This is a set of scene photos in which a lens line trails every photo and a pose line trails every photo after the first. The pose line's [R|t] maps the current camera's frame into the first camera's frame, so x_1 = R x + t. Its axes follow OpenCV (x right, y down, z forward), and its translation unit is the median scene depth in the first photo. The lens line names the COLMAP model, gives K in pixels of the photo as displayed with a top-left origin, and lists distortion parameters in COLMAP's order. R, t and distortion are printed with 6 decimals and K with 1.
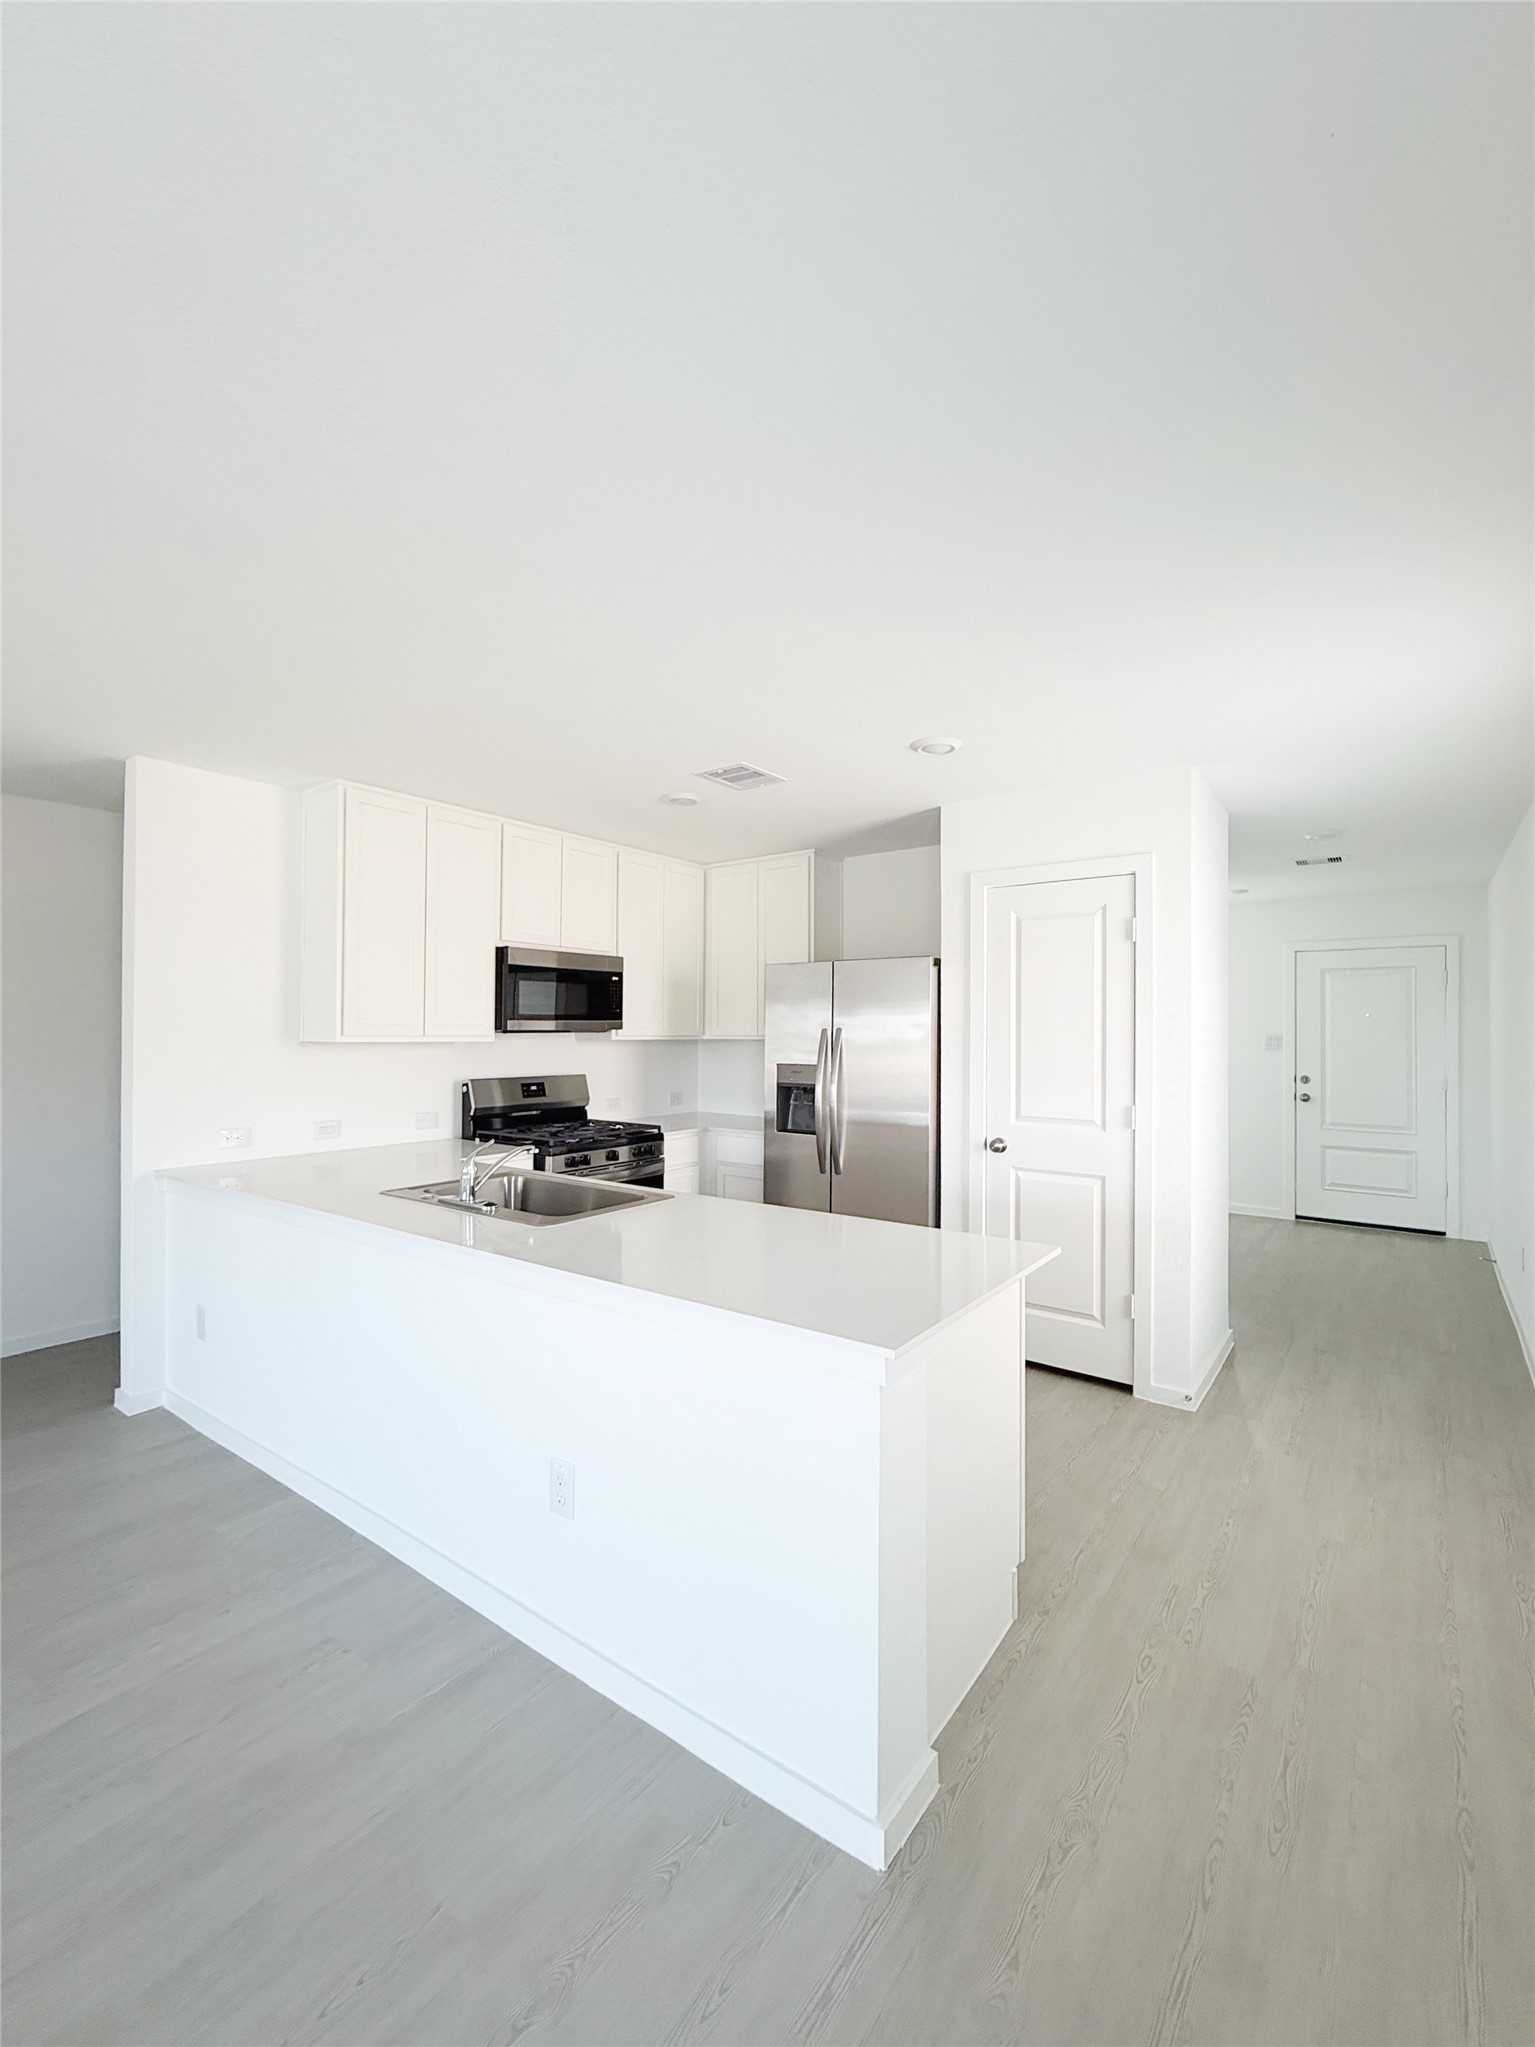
lens RADIAL K [[871.9, 0, 767.5], [0, 871.9, 1023.5], [0, 0, 1]] dist [0.001643, 0.000067]
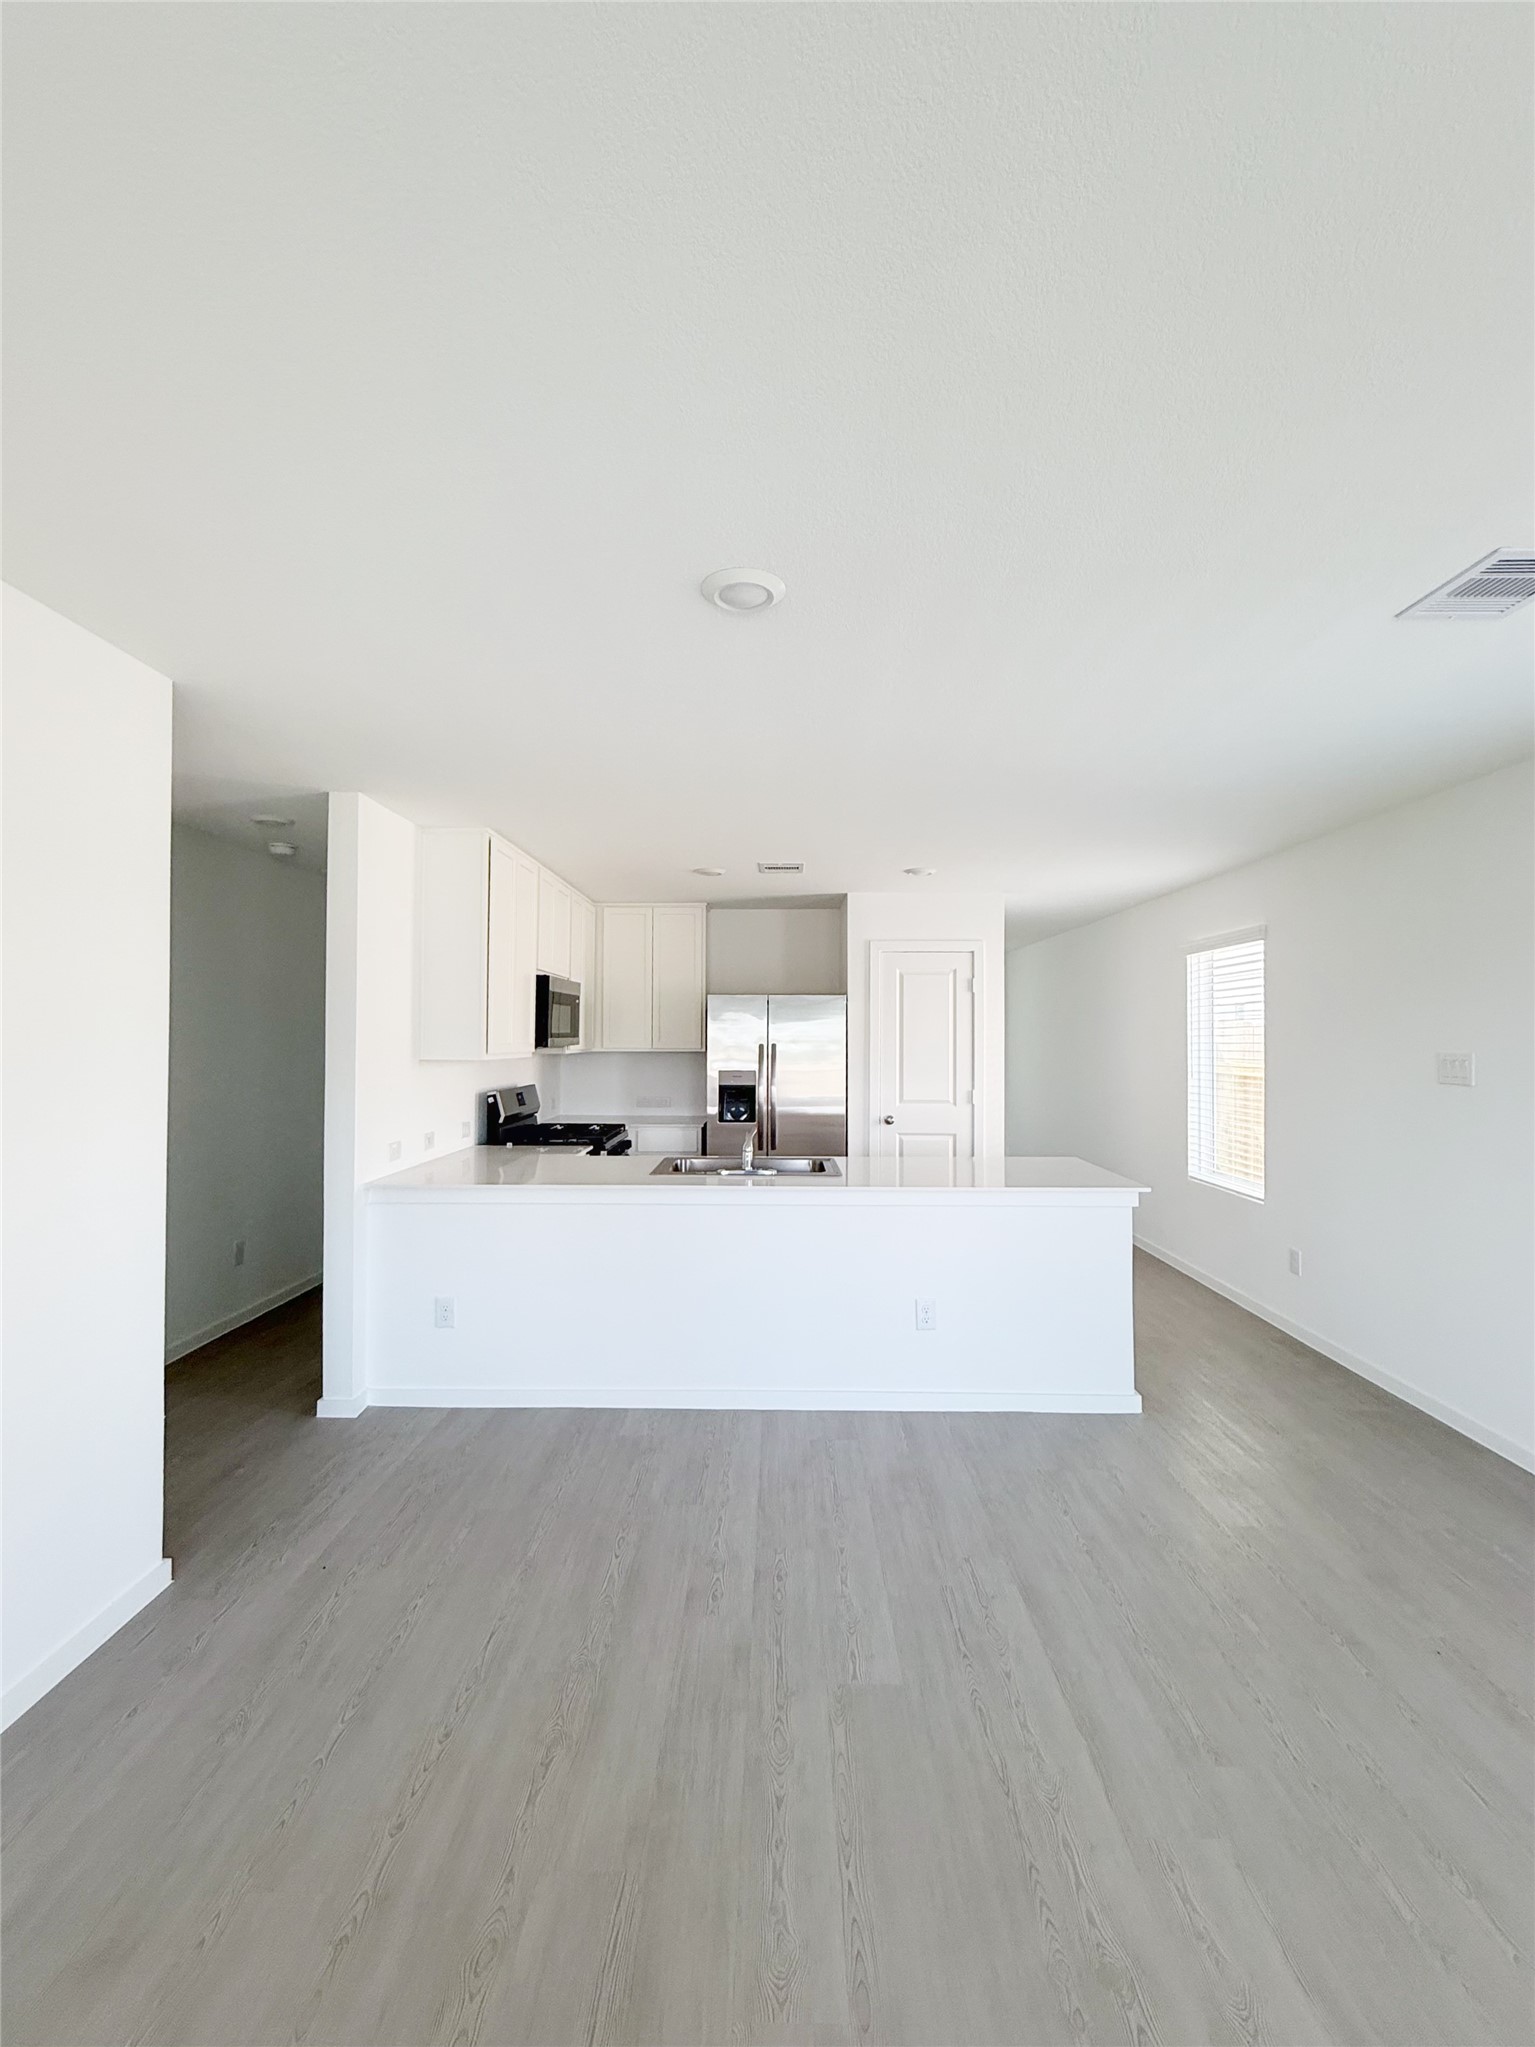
lens RADIAL K [[871.9, 0, 767.5], [0, 871.9, 1023.5], [0, 0, 1]] dist [0.001643, 0.000067]
pose [[0.816293, 0.007628, 0.577588, -0.755051], [-0.005070, 0.999969, -0.006040, -0.019124], [-0.577616, 0.002002, 0.816306, -0.124484]]
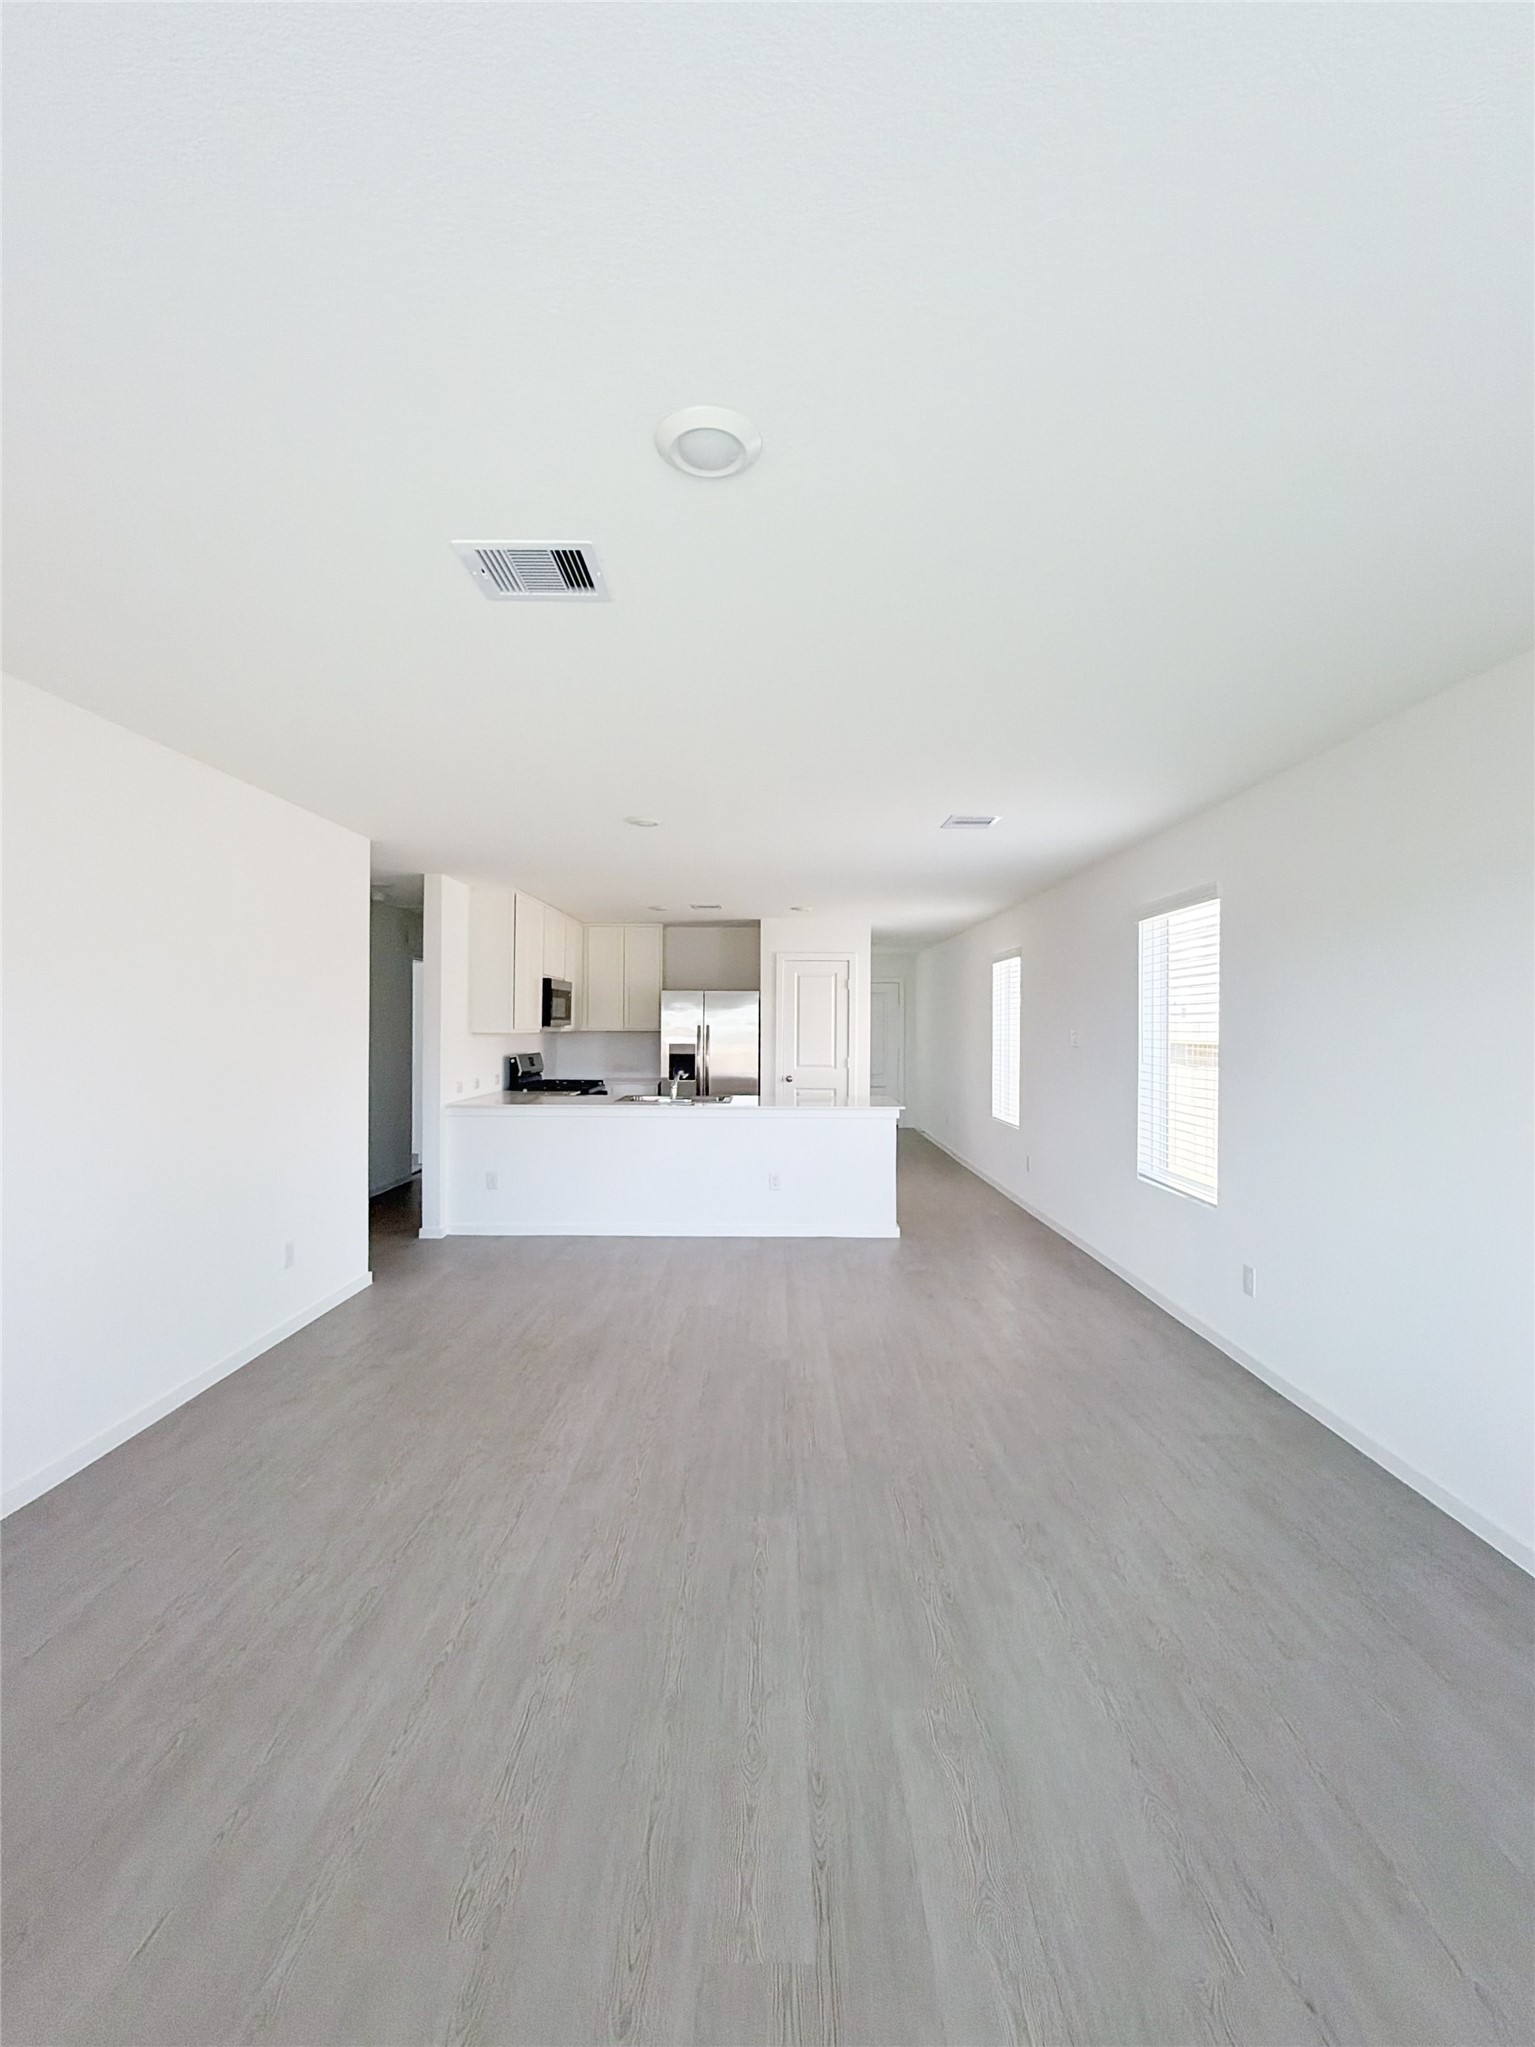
lens RADIAL K [[871.9, 0, 767.5], [0, 871.9, 1023.5], [0, 0, 1]] dist [0.001643, 0.000067]
pose [[0.810247, 0.002085, 0.586085, -1.004838], [-0.007909, 0.999942, 0.007376, -0.014359], [-0.586035, -0.010611, 0.810216, -0.701277]]
